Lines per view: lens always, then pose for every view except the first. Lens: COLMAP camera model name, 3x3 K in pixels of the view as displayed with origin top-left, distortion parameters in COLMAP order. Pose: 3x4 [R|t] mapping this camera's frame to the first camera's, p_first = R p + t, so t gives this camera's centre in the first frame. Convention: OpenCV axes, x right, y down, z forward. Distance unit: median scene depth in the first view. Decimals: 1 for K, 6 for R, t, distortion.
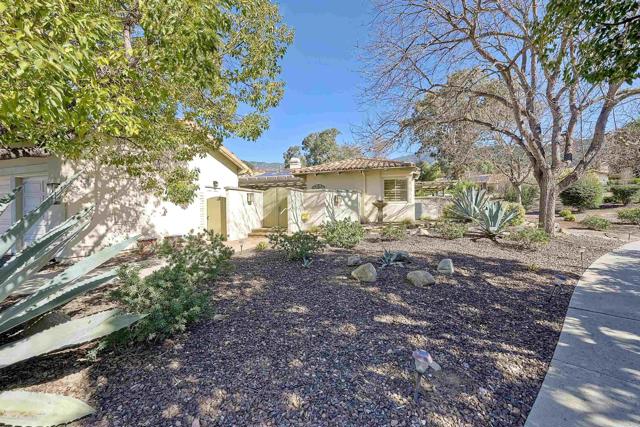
lens RADIAL K [[257.9, 0, 320.0], [0, 257.9, 213.6], [0, 0, 1]] dist [-0.000412, -0.000003]
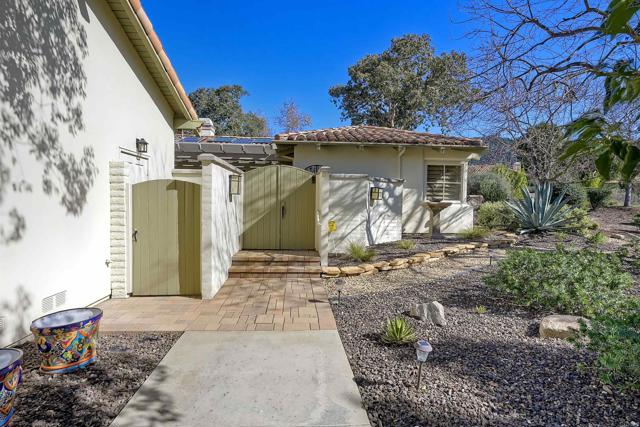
lens RADIAL K [[332.4, 0, 320.0], [0, 332.4, 213.6], [0, 0, 1]] dist [-0.000579, 0.000030]
pose [[0.921498, 0.007617, 0.388309, -0.312597], [-0.013157, 0.999846, 0.011612, -0.020453], [-0.388161, -0.015809, 0.921456, 0.387692]]
